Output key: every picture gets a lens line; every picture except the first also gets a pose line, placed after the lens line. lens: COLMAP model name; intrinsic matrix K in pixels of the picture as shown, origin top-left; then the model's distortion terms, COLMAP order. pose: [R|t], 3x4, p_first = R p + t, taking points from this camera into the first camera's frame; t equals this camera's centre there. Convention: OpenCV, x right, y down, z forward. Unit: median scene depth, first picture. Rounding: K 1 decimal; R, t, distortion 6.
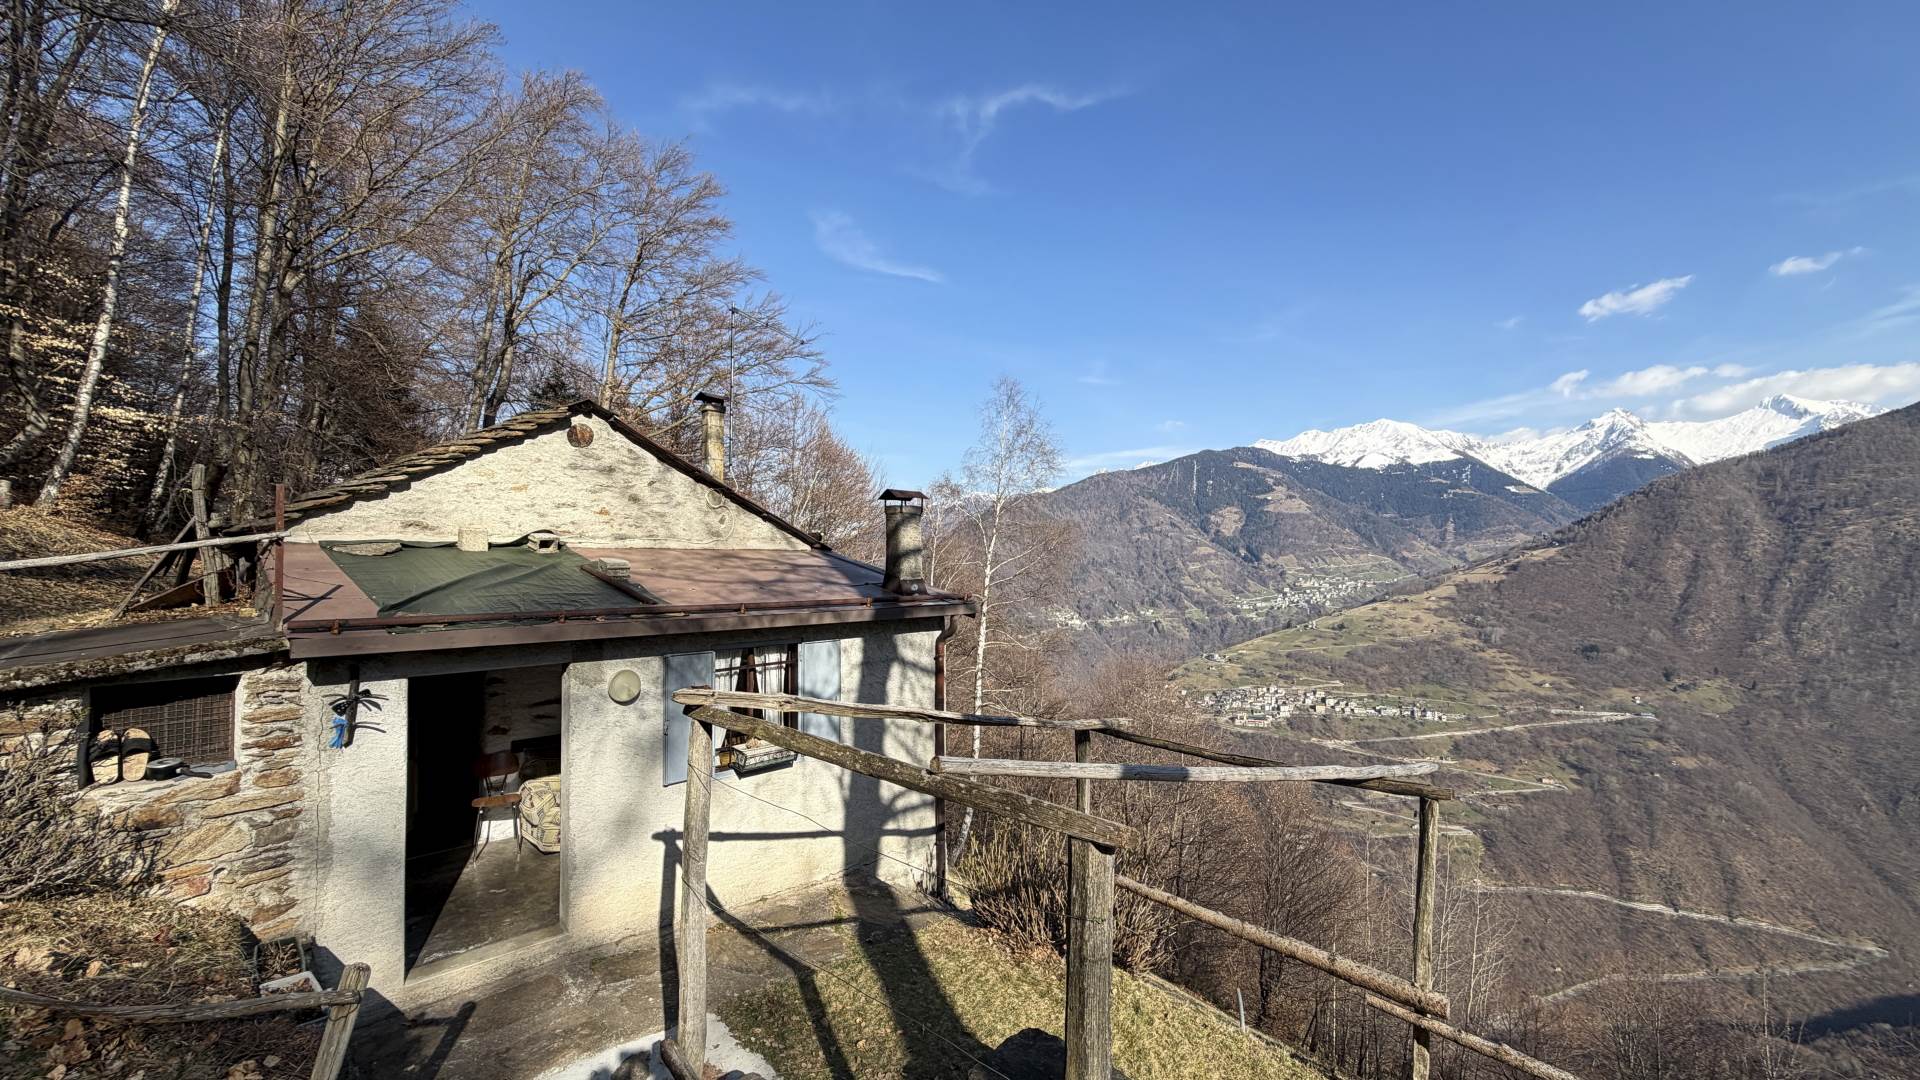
lens RADIAL K [[754.6, 0, 956.2], [0, 754.6, 544.5], [0, 0, 1]] dist [0.001226, 0.000319]
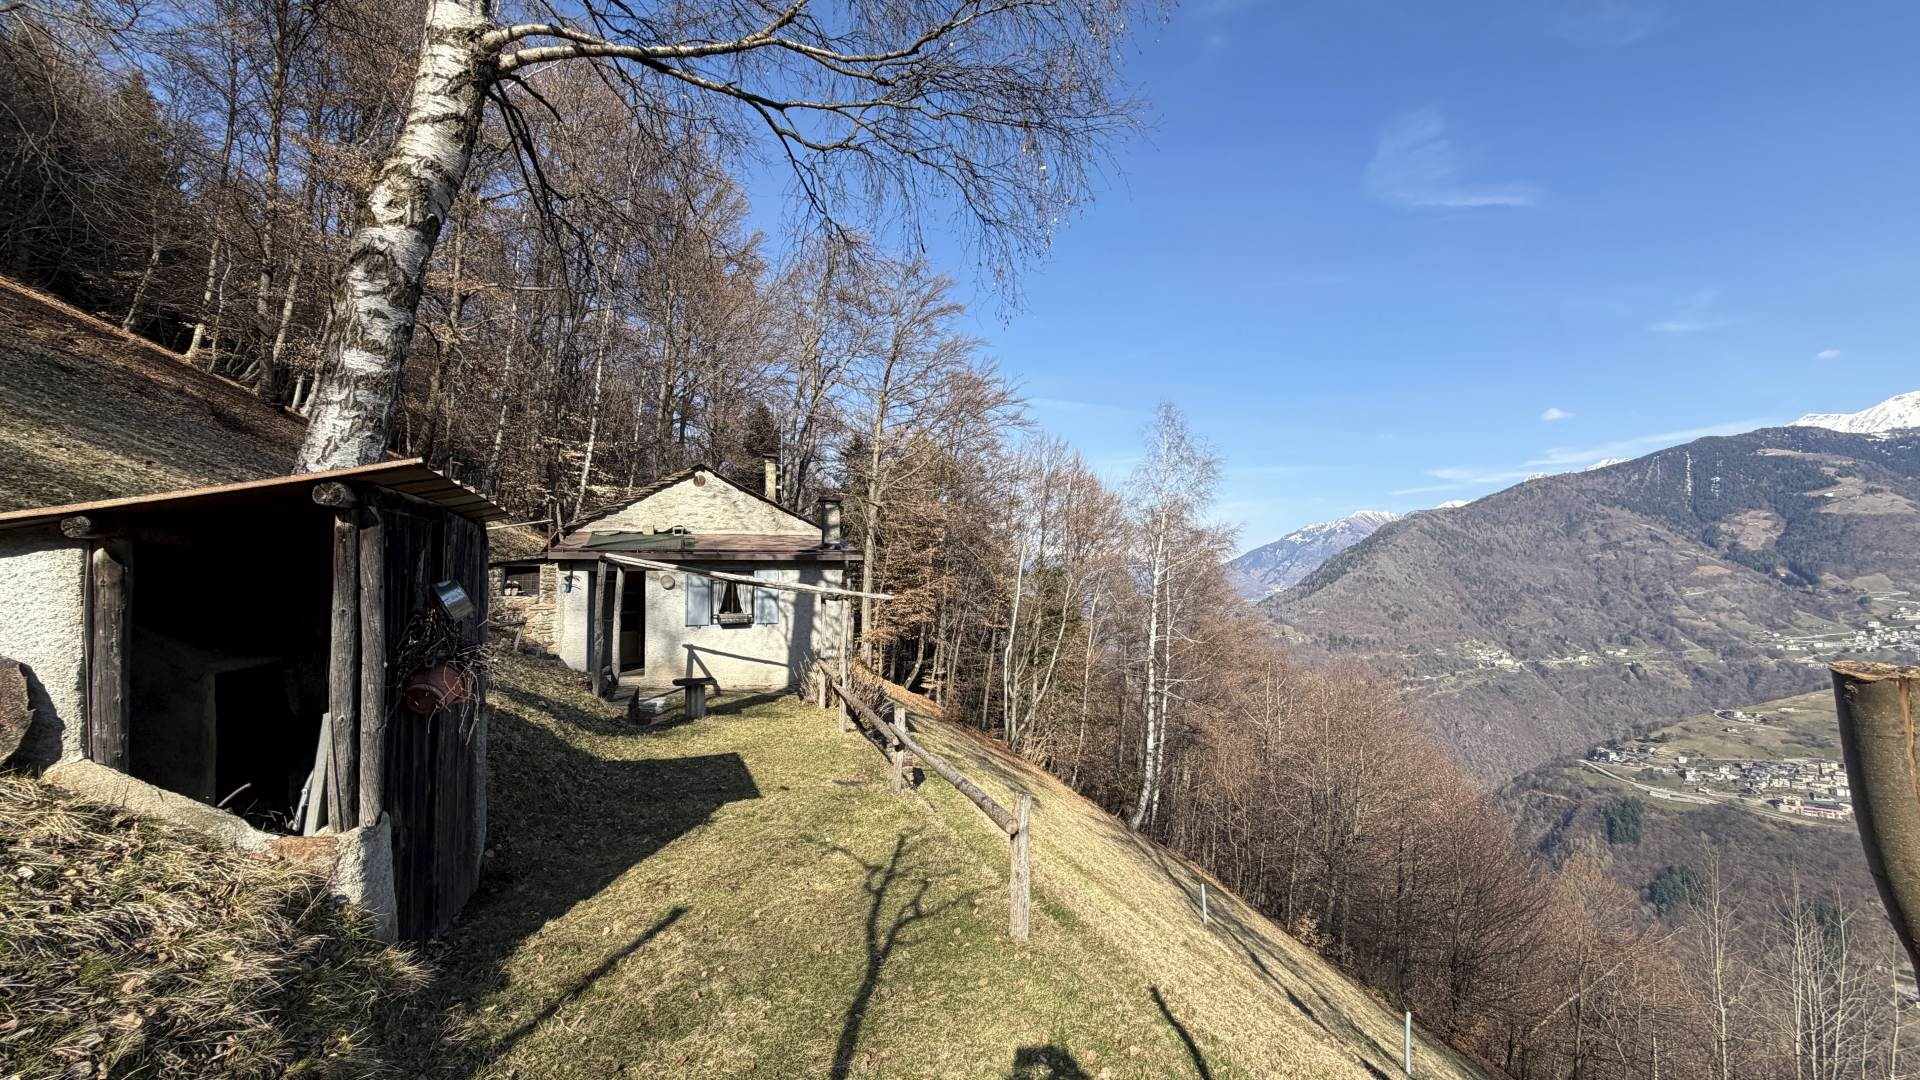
lens RADIAL K [[754.6, 0, 963.0], [0, 754.6, 555.9], [0, 0, 1]] dist [0.001226, 0.000319]
pose [[0.894958, -0.032938, -0.444932, 1.200178], [0.021548, 0.999298, -0.030635, 0.159672], [0.445629, 0.017829, 0.895040, -0.604275]]
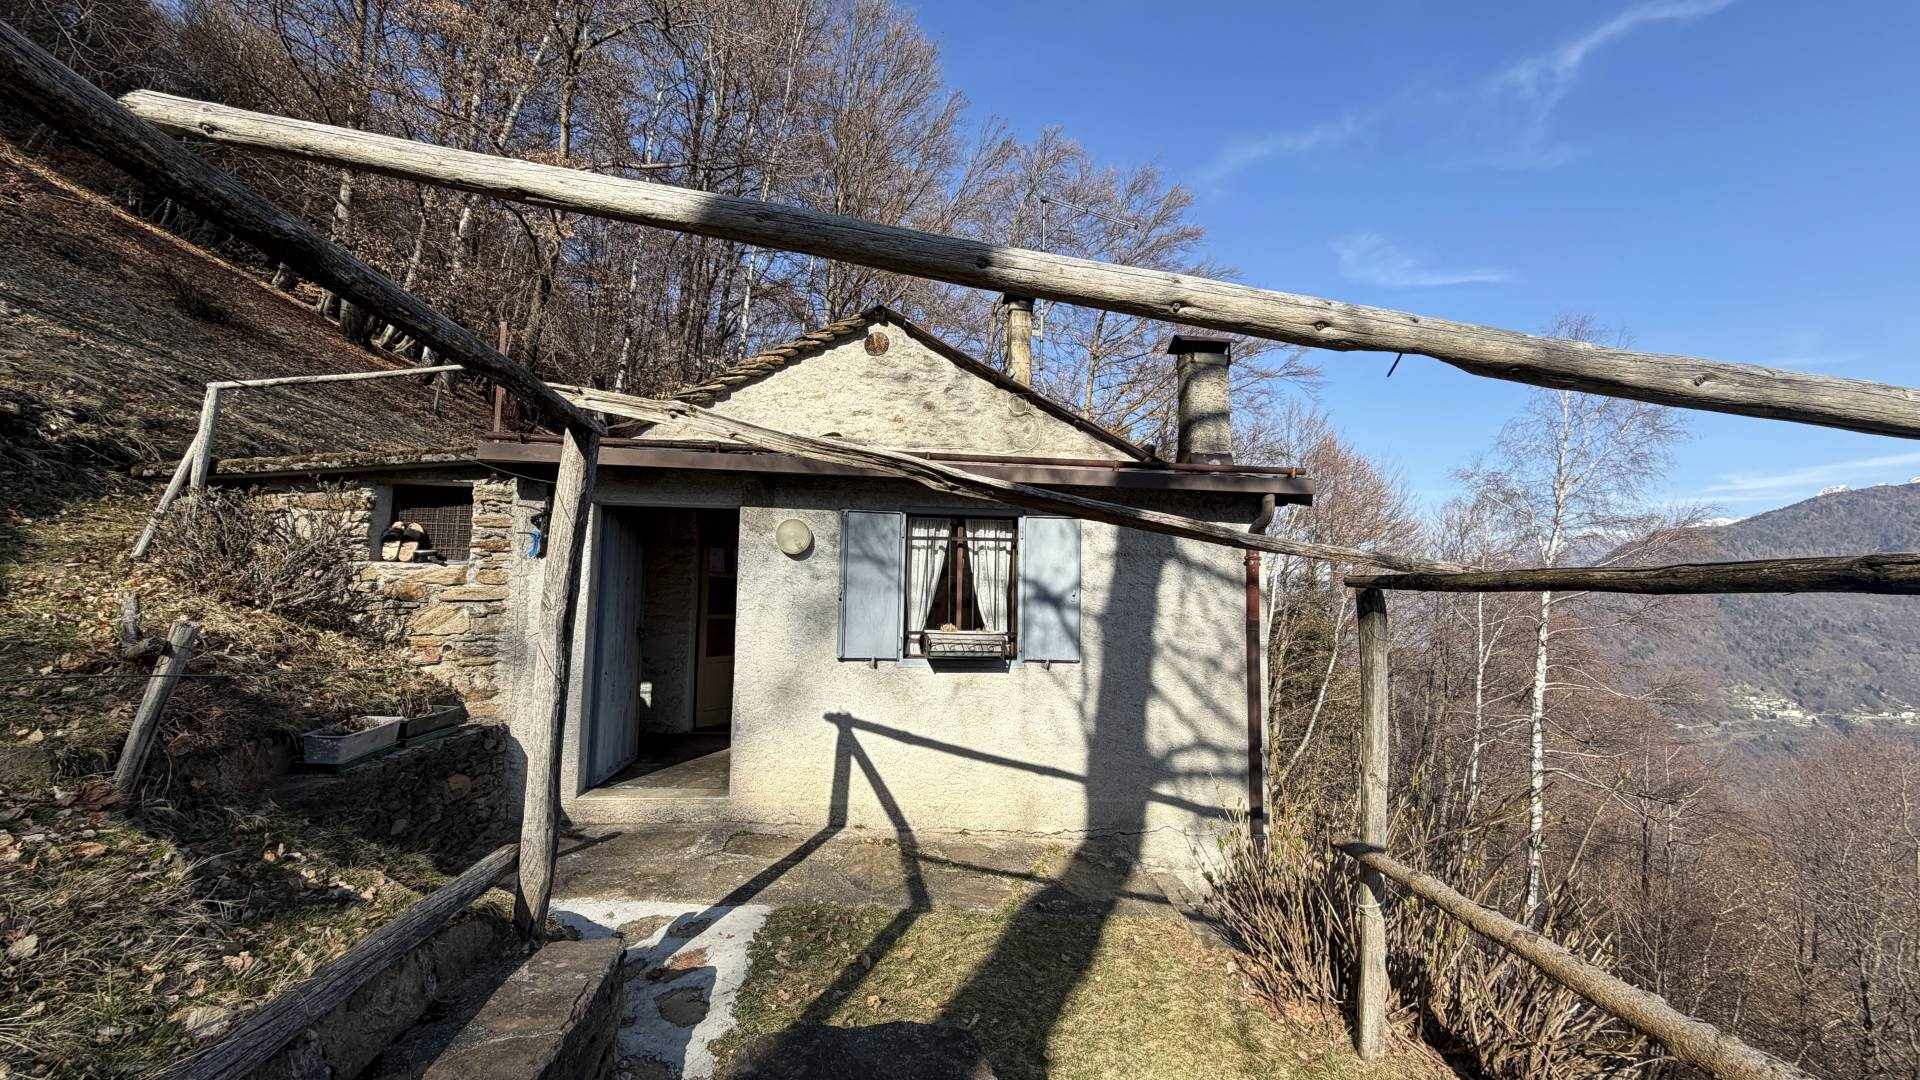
lens RADIAL K [[754.6, 0, 965.6], [0, 754.6, 548.4], [0, 0, 1]] dist [0.001226, 0.000319]
pose [[0.785233, -0.031043, -0.618422, 0.223487], [-0.007223, 0.998215, -0.059279, 0.202784], [0.619159, 0.051015, 0.783607, 0.340300]]
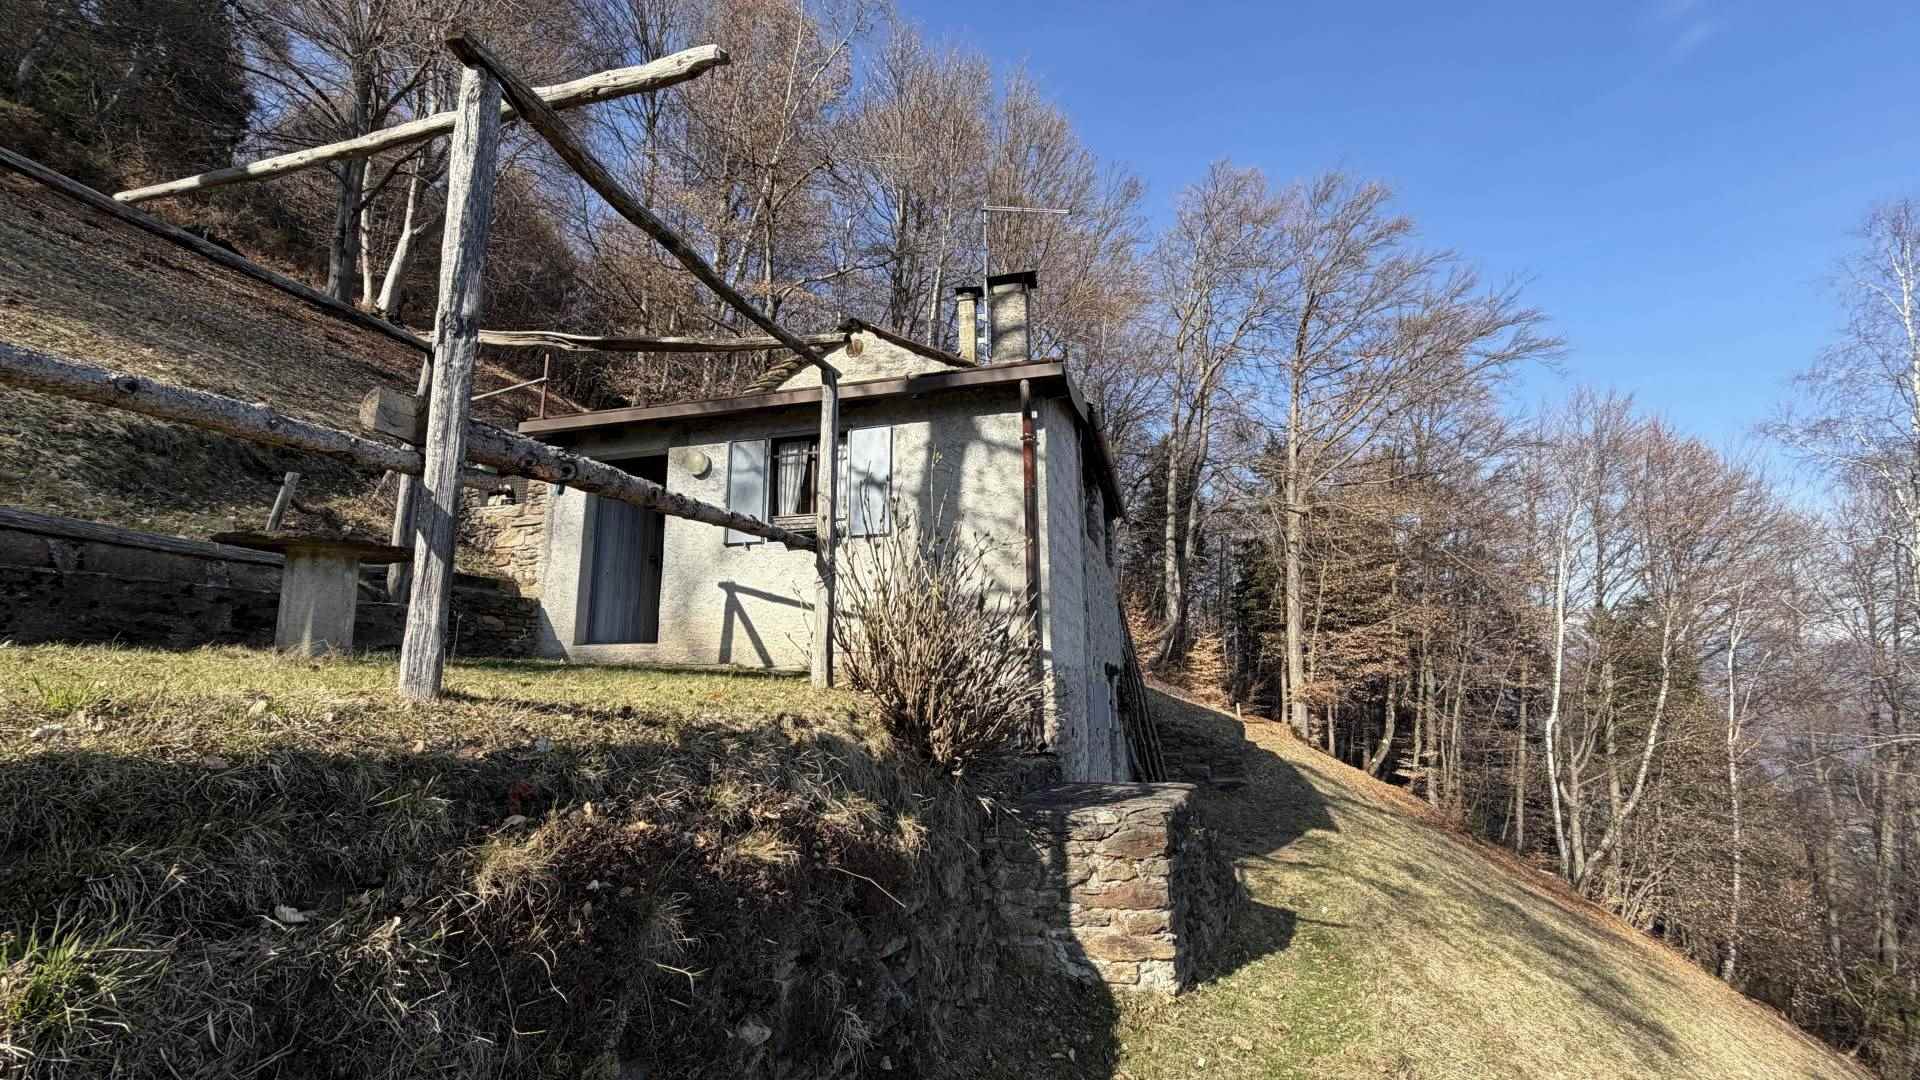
lens RADIAL K [[754.6, 0, 968.6], [0, 754.6, 561.4], [0, 0, 1]] dist [0.001226, 0.000319]
pose [[0.496316, -0.151434, -0.854832, 0.677087], [0.030219, 0.987086, -0.157318, 0.456139], [0.867616, 0.052247, 0.494482, 0.624013]]
